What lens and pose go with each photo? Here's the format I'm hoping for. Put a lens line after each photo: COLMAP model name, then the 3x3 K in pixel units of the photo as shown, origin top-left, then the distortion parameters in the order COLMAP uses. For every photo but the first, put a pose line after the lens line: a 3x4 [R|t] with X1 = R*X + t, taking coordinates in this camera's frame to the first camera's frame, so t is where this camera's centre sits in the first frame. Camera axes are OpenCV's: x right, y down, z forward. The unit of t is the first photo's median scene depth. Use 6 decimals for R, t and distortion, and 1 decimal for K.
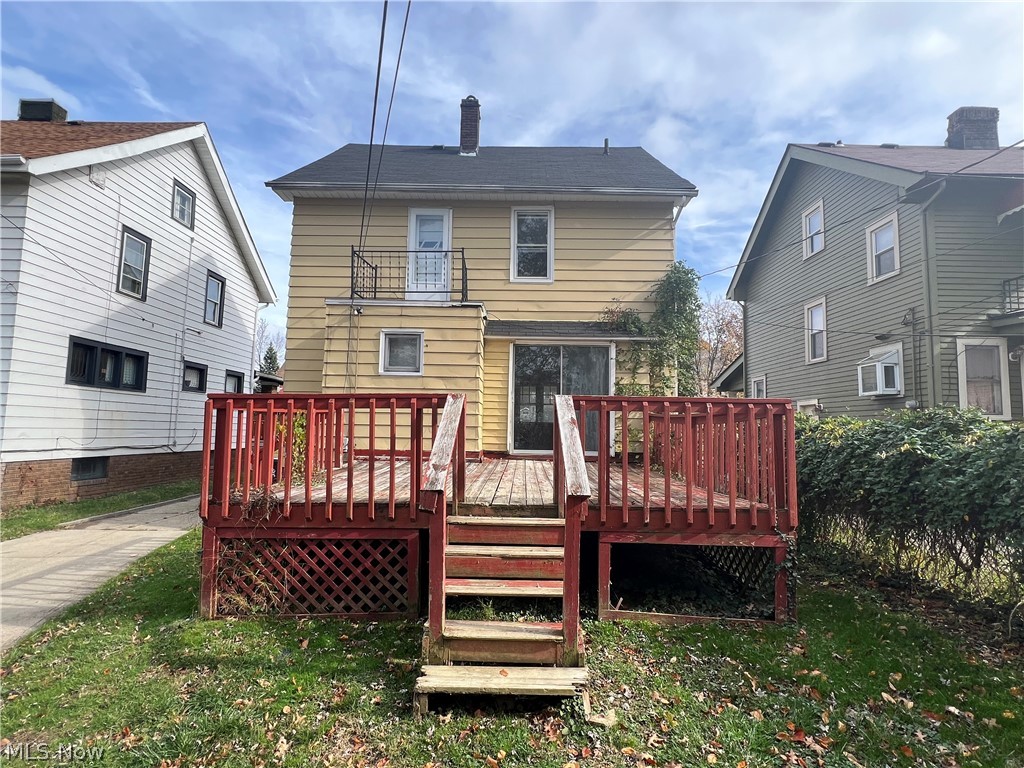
lens RADIAL K [[507.9, 0, 509.9], [0, 507.9, 388.0], [0, 0, 1]] dist [-0.004070, 0.001761]
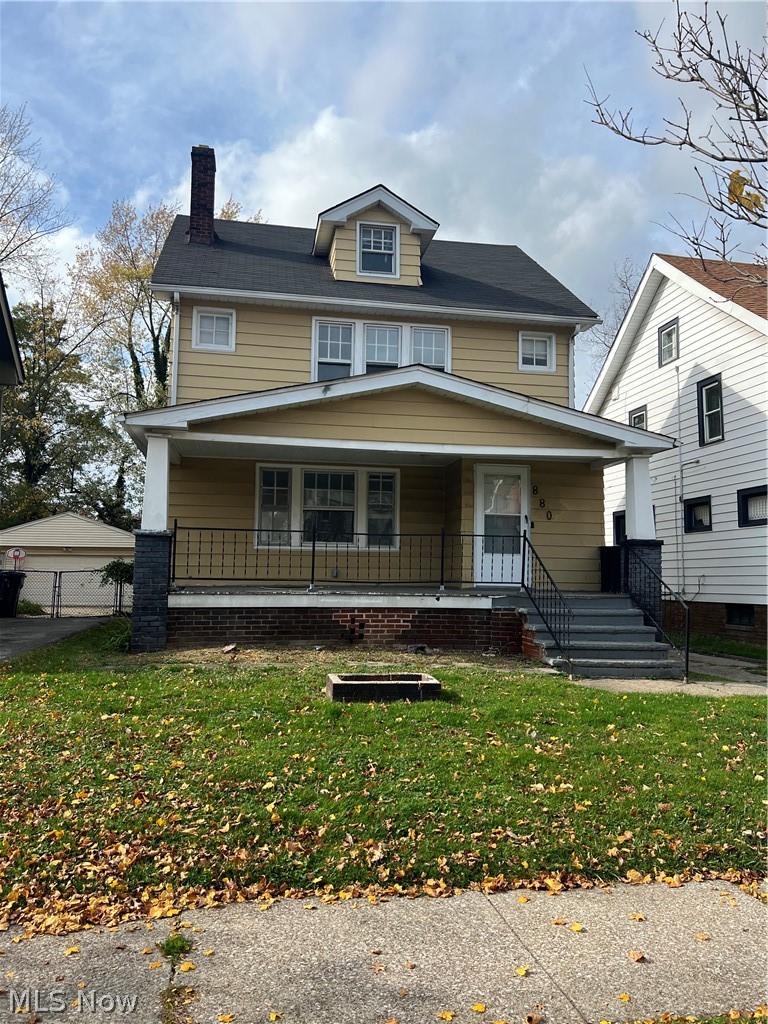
lens RADIAL K [[778.4, 0, 383.4], [0, 778.4, 512.2], [0, 0, 1]] dist [0.000431, 0.000067]
pose [[-0.980595, -0.047791, -0.190128, 0.149194], [-0.014345, 0.984723, -0.173538, 0.216593], [0.195517, -0.167444, -0.966300, 2.241616]]
